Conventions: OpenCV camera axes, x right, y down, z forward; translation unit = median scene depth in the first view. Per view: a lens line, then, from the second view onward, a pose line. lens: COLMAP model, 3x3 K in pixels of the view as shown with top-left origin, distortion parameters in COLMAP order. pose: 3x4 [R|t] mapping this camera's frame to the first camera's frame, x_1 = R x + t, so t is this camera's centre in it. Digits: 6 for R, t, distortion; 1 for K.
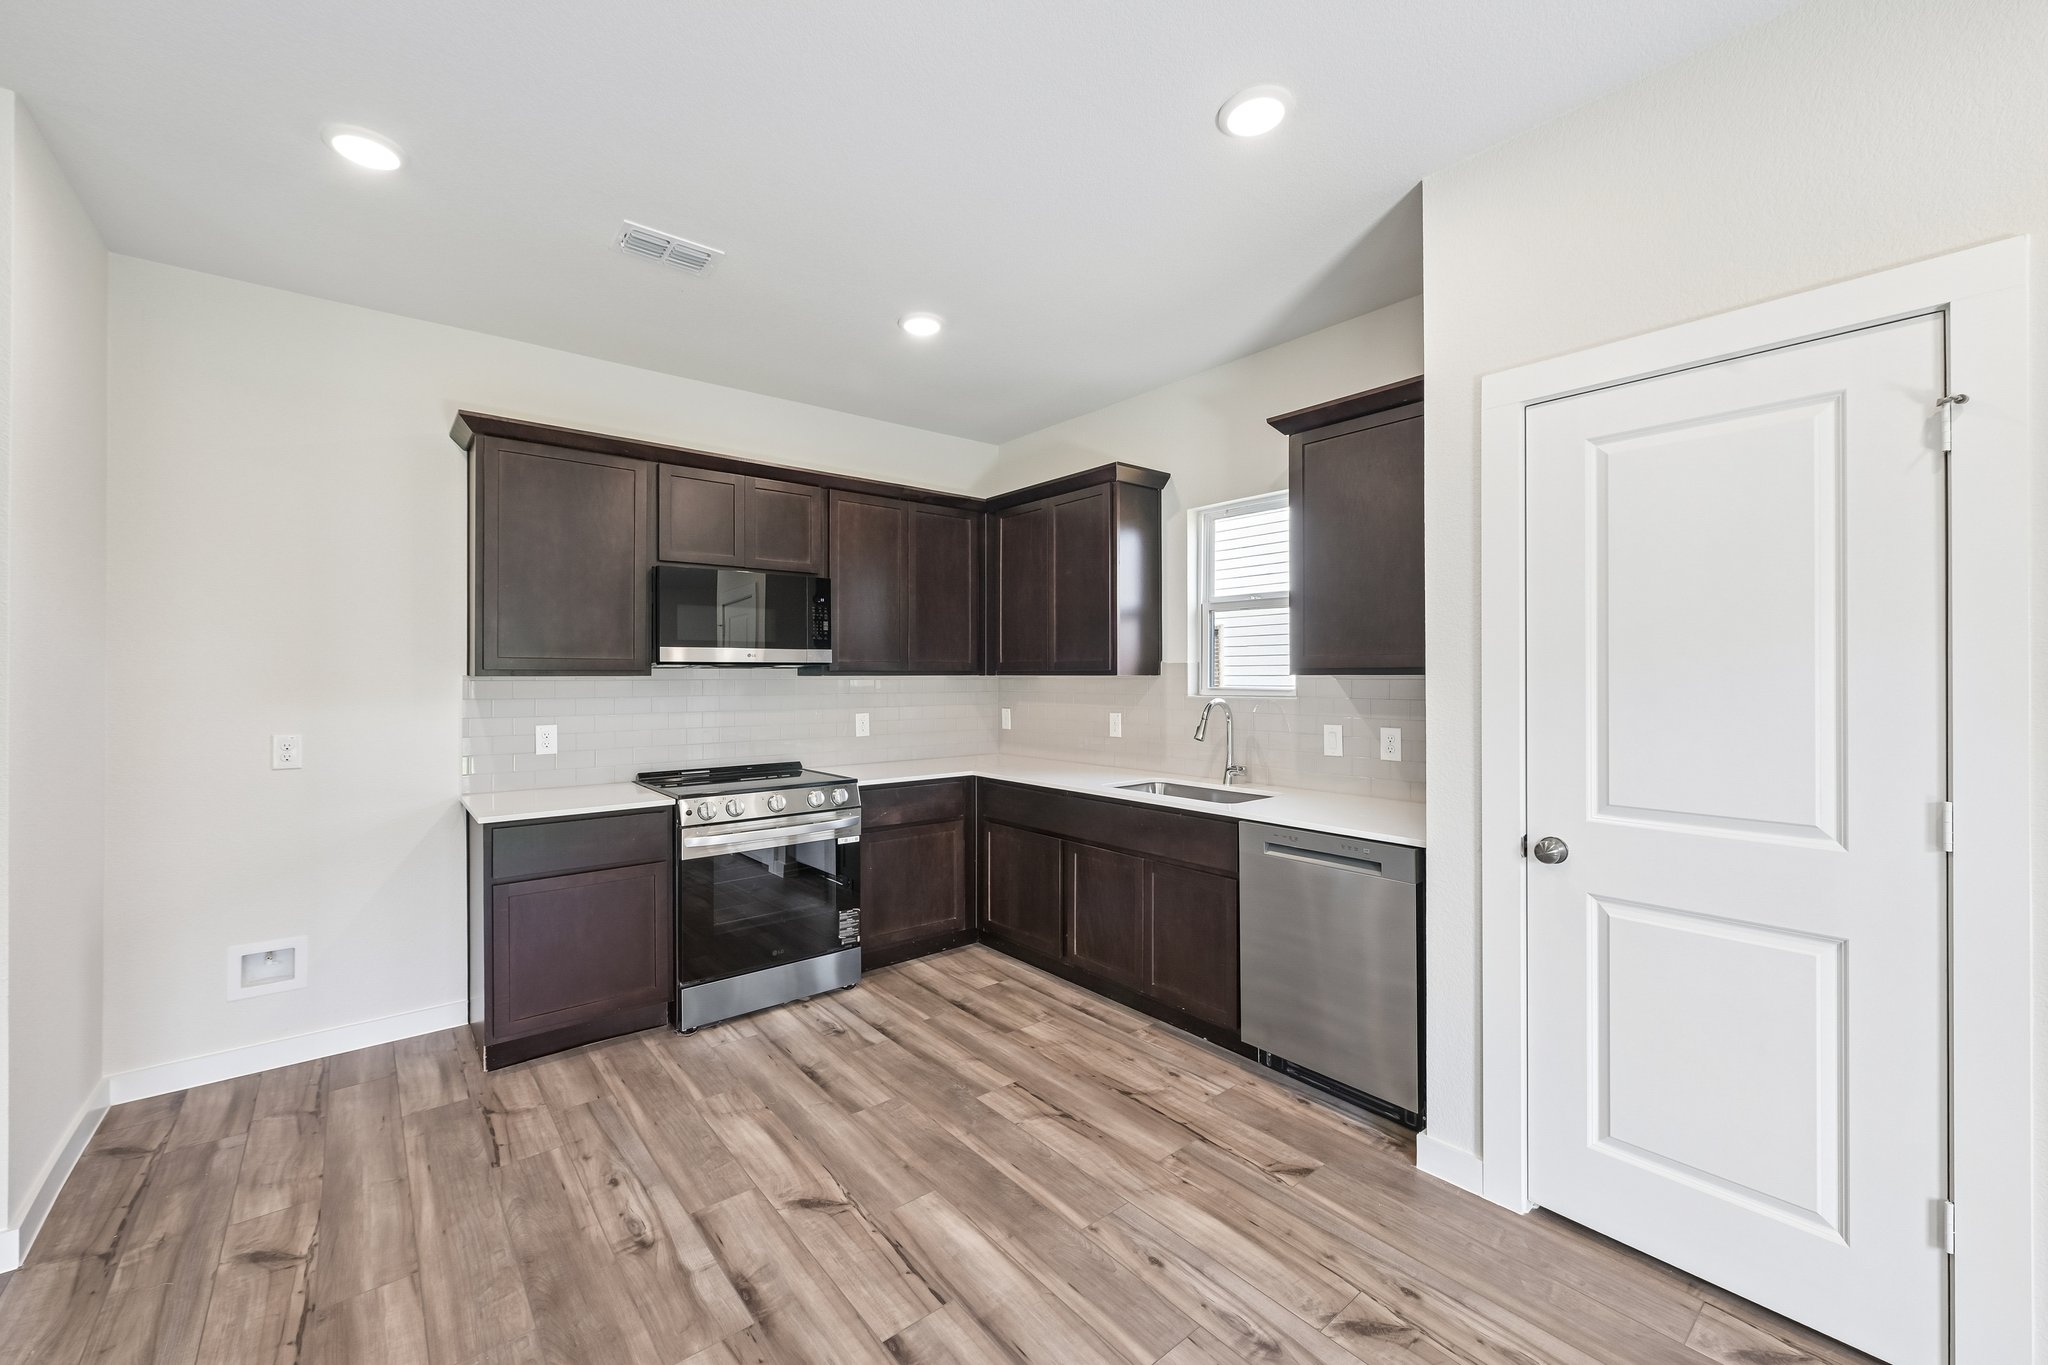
lens RADIAL K [[814.0, 0, 1024.7], [0, 814.0, 671.6], [0, 0, 1]] dist [-0.000247, 0.000189]
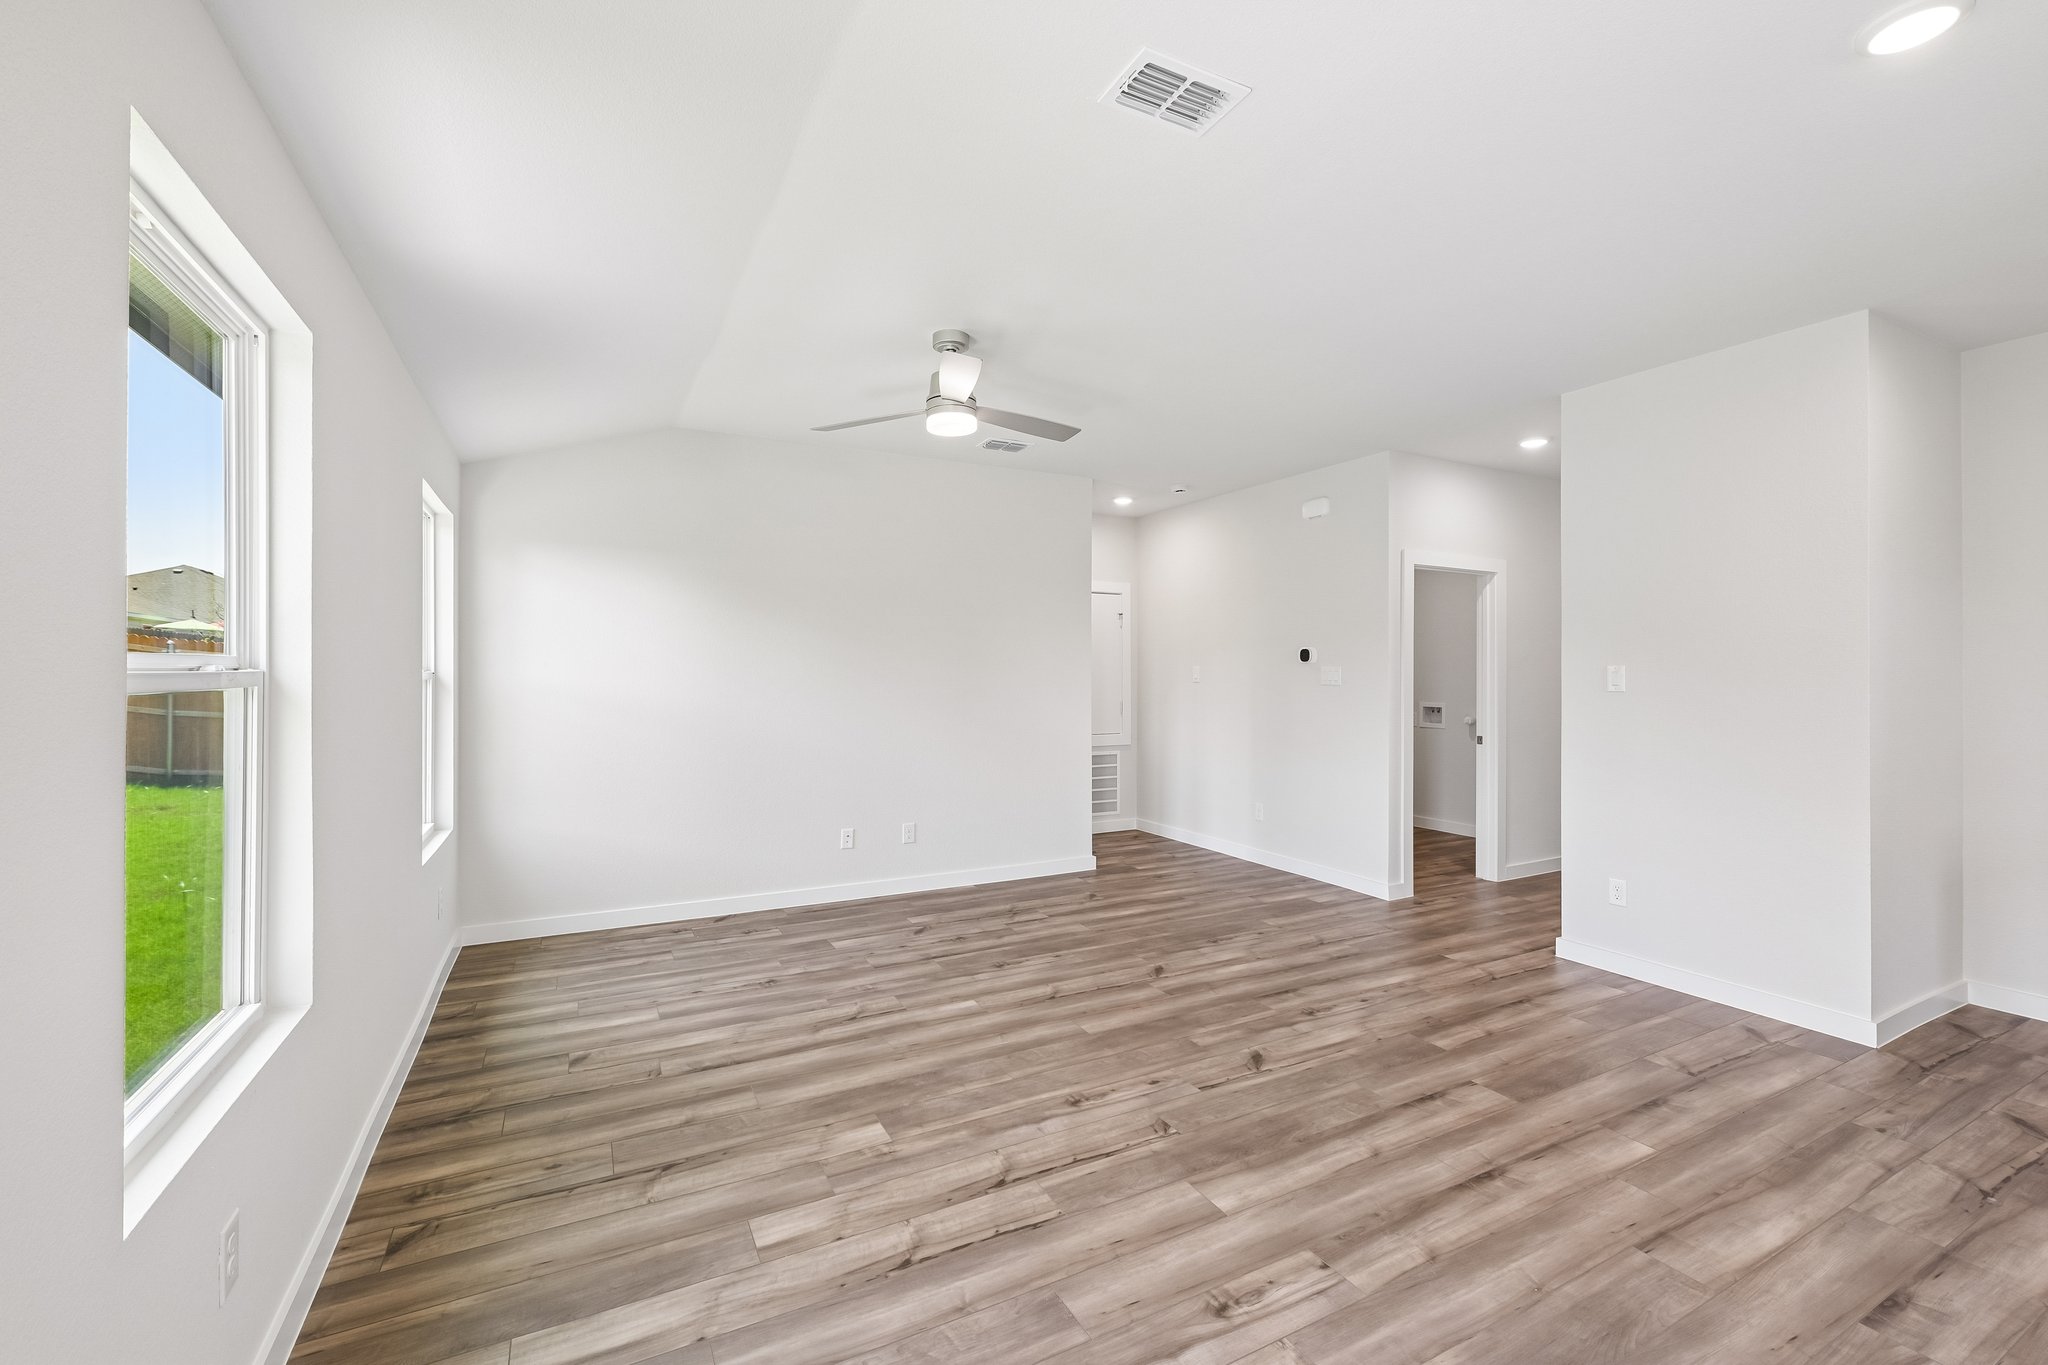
lens RADIAL K [[855.8, 0, 1011.0], [0, 855.8, 660.4], [0, 0, 1]] dist [-0.002521, -0.002591]
pose [[-0.212239, -0.013356, -0.977126, 0.508983], [0.004463, 0.999883, -0.014637, -0.002959], [0.977208, -0.007468, -0.212155, -0.196719]]
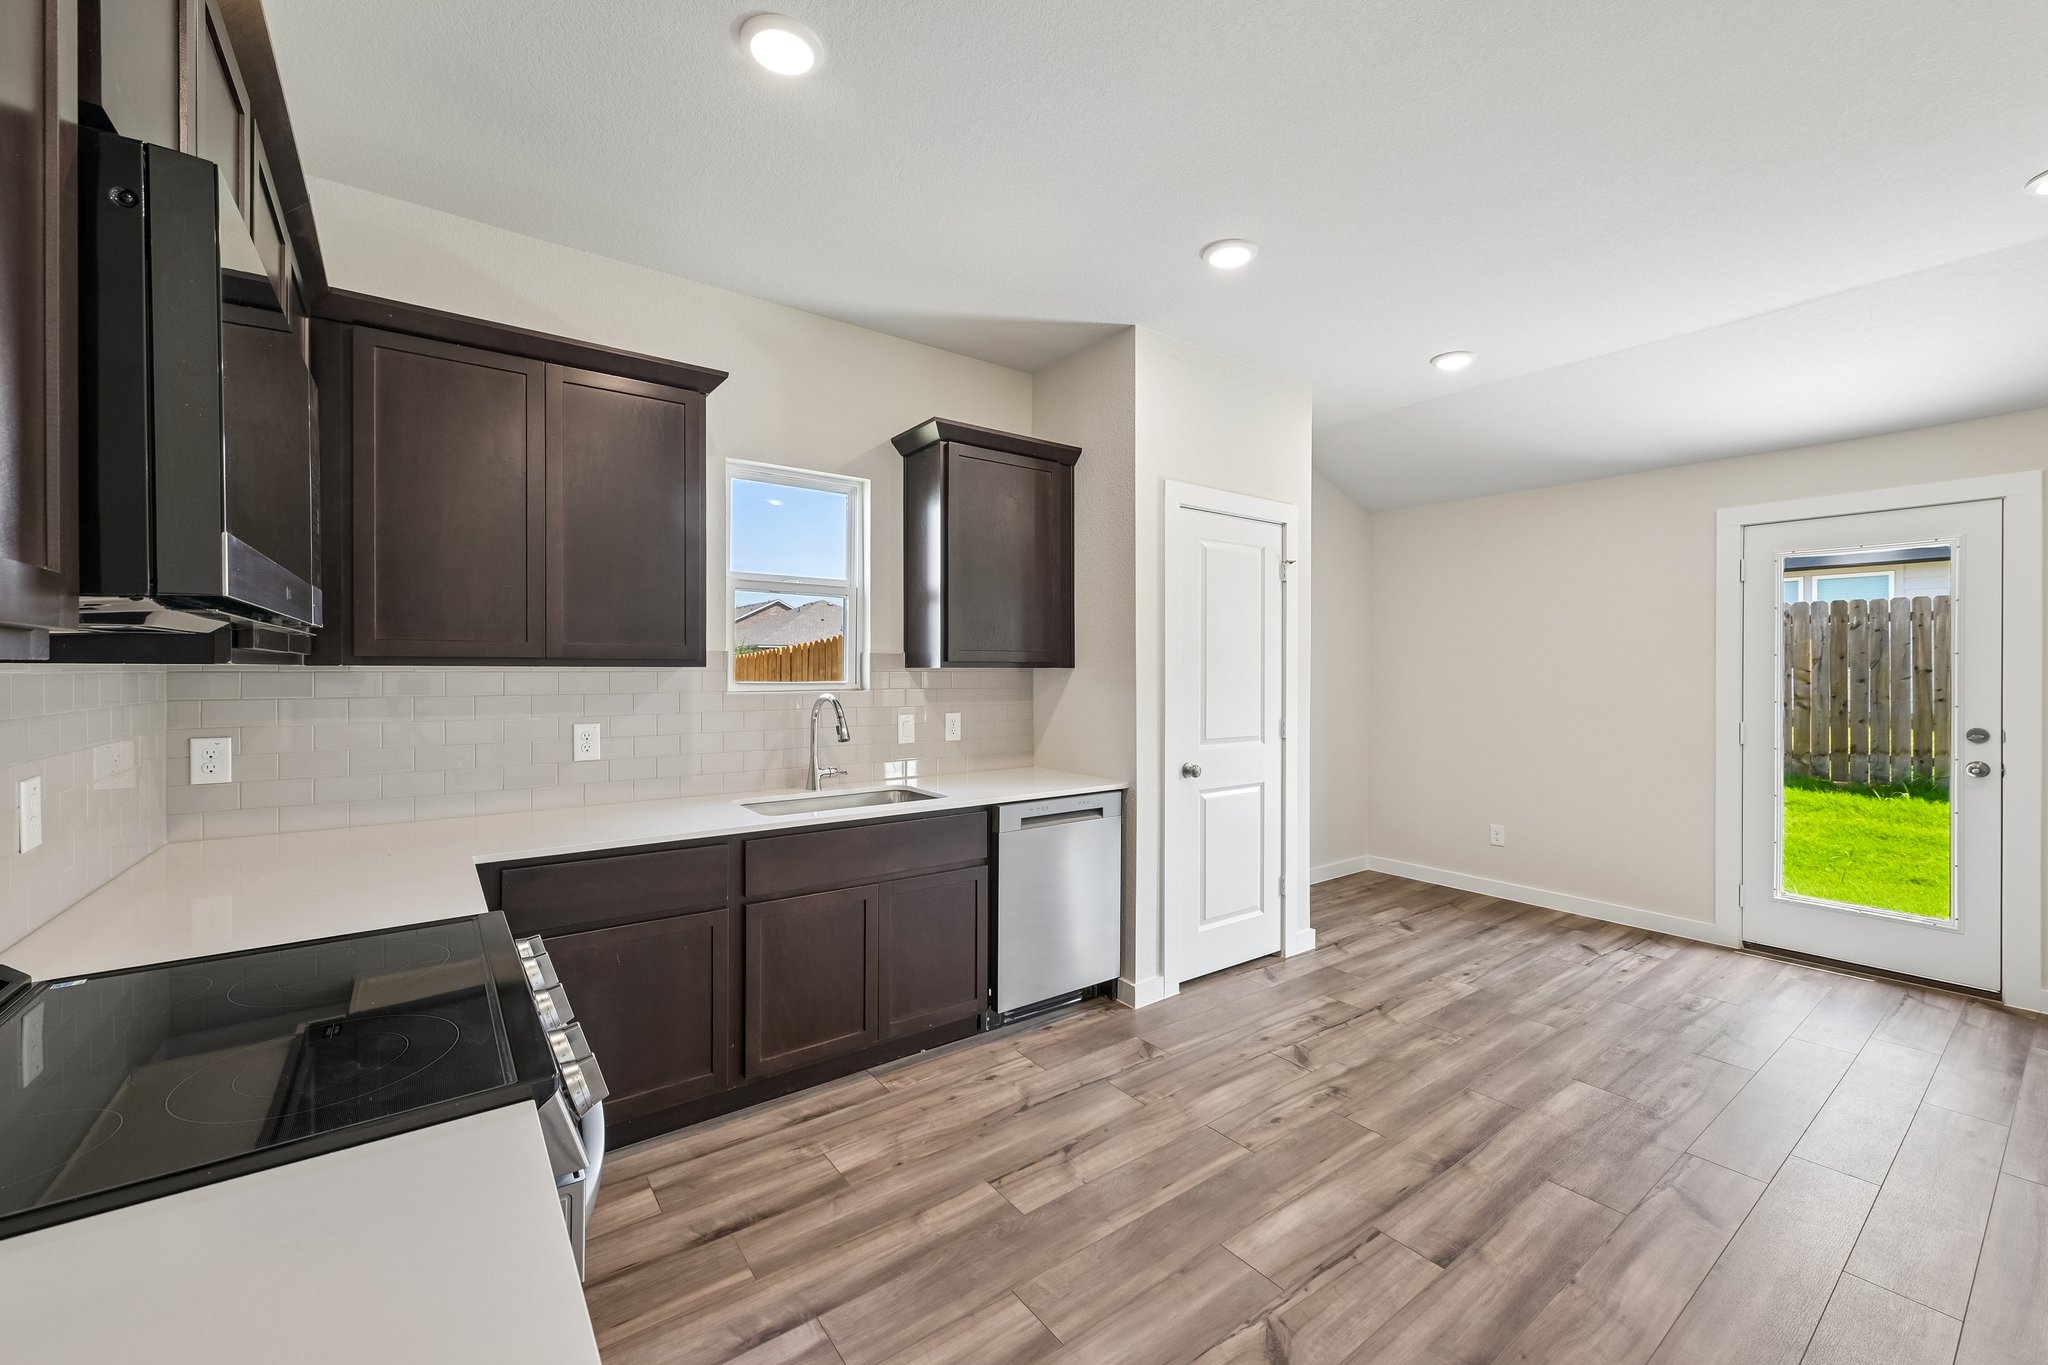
lens RADIAL K [[814.0, 0, 1024.4], [0, 814.0, 674.3], [0, 0, 1]] dist [-0.000247, 0.000189]
pose [[0.047683, -0.000495, 0.998862, -0.789945], [-0.004898, 0.999988, 0.000729, 0.012531], [-0.998851, -0.004928, 0.047680, 0.922082]]
